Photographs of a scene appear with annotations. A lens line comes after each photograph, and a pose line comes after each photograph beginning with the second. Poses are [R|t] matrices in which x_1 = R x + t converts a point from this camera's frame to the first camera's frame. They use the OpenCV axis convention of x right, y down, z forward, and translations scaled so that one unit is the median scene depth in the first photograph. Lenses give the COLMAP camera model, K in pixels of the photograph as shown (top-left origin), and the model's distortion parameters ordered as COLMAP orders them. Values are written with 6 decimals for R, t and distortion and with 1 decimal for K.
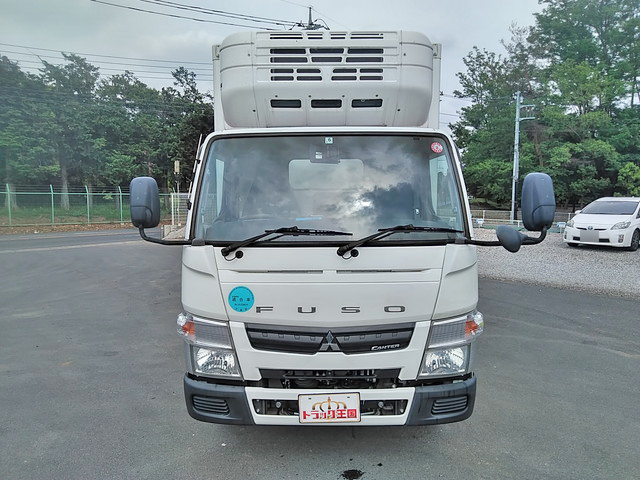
lens RADIAL K [[484.3, 0, 319.5], [0, 484.3, 243.1], [0, 0, 1]] dist [0.026921, -0.000650]
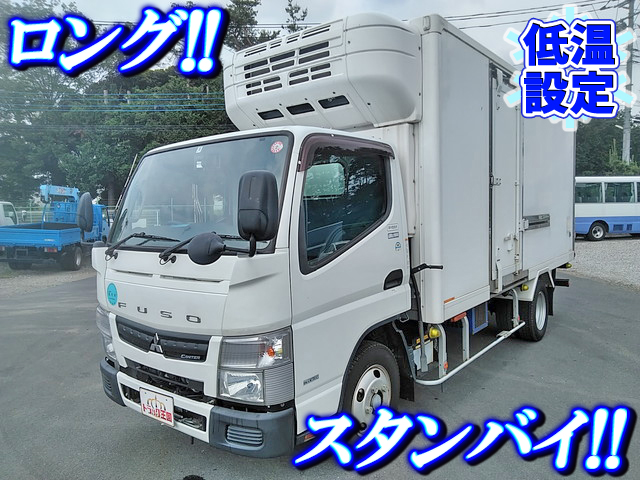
lens RADIAL K [[484.3, 0, 312.8], [0, 484.3, 242.6], [0, 0, 1]] dist [0.026921, -0.000650]
pose [[0.778280, 0.026253, -0.627368, 0.917840], [-0.041021, 0.999117, -0.009079, -0.016989], [0.626576, 0.032802, 0.778670, 0.376611]]
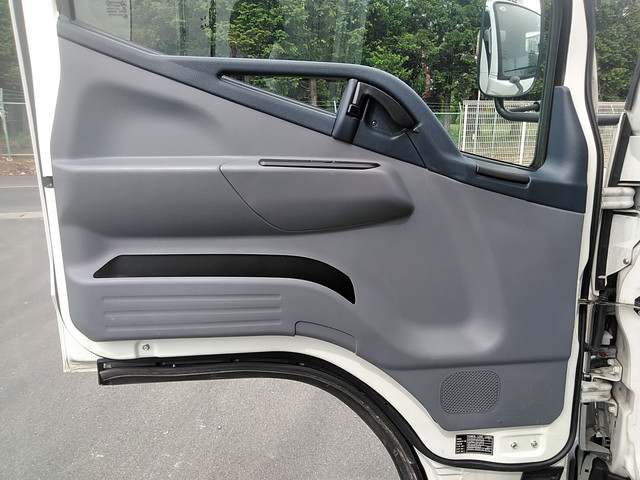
lens RADIAL K [[484.3, 0, 323.7], [0, 484.3, 240.9], [0, 0, 1]] dist [0.026921, -0.000650]
pose [[0.853370, 0.117659, -0.507854, -1.305977], [-0.046142, 0.987421, 0.151230, -0.277428], [0.519259, -0.105622, 0.848065, 4.201879]]
